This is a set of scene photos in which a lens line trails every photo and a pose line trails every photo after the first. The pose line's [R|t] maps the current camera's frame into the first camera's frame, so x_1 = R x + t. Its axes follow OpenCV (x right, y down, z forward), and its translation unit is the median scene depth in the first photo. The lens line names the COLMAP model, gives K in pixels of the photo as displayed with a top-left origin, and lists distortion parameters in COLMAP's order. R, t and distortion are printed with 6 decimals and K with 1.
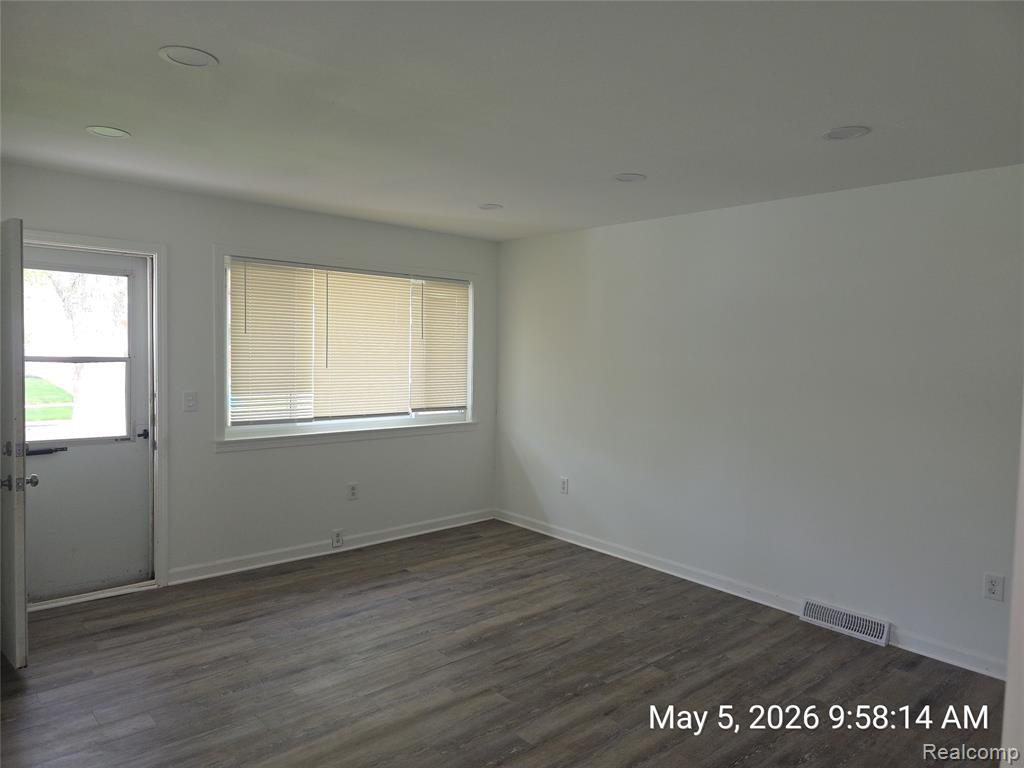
lens RADIAL K [[690.7, 0, 523.2], [0, 690.7, 386.6], [0, 0, 1]] dist [0.058522, -0.062423]
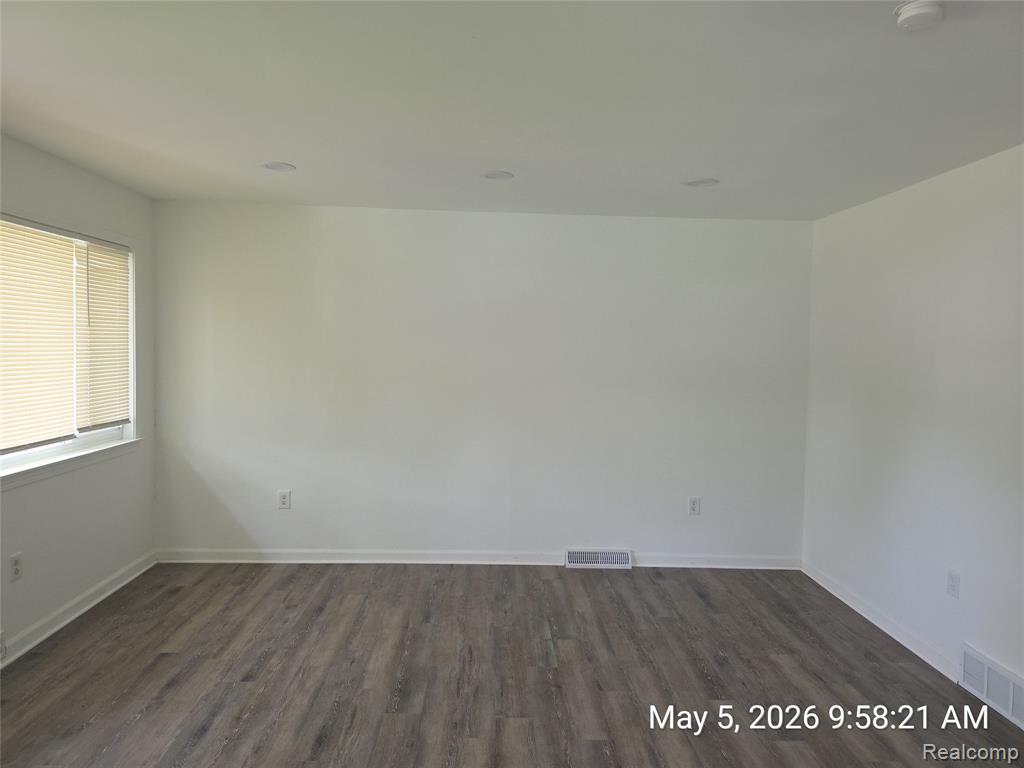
lens RADIAL K [[682.3, 0, 521.3], [0, 682.3, 380.2], [0, 0, 1]] dist [0.053902, -0.055563]
pose [[0.640659, -0.048102, 0.766317, -0.526668], [0.039916, 0.998773, 0.029323, -0.024183], [-0.766787, 0.011802, 0.641793, 0.298470]]
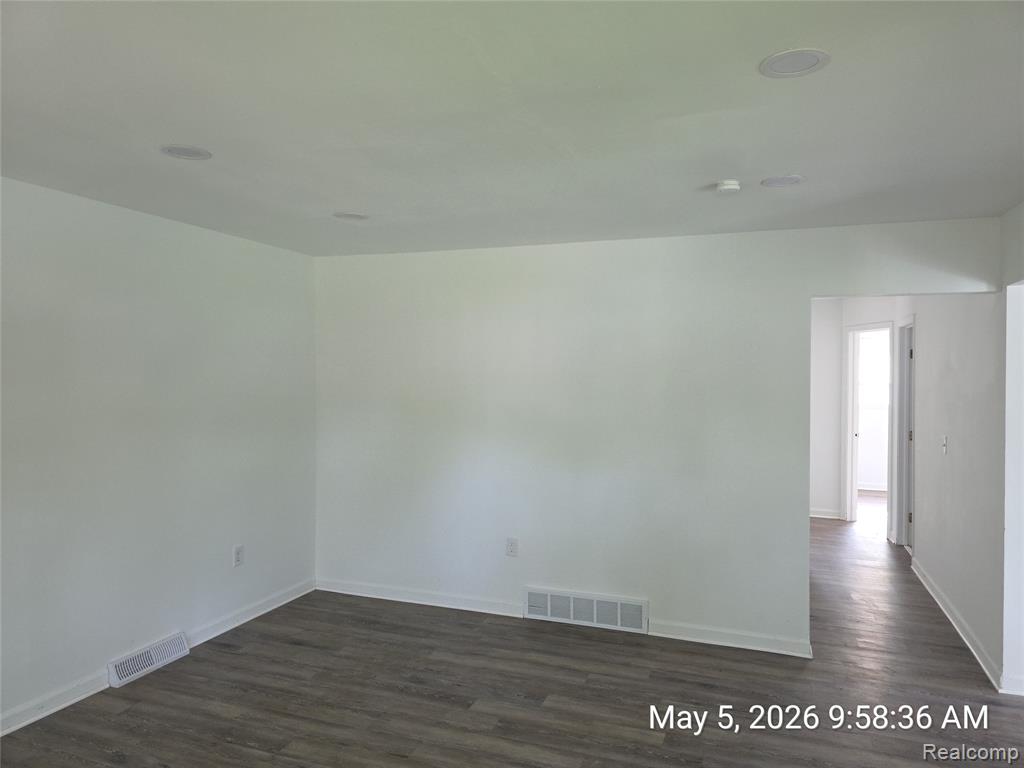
lens RADIAL K [[682.3, 0, 521.3], [0, 682.3, 380.2], [0, 0, 1]] dist [0.053902, -0.055563]
pose [[-0.451766, -0.040016, 0.891239, -0.569221], [0.042789, 0.996872, 0.066449, -0.081248], [-0.891110, 0.068155, -0.448641, 0.897237]]
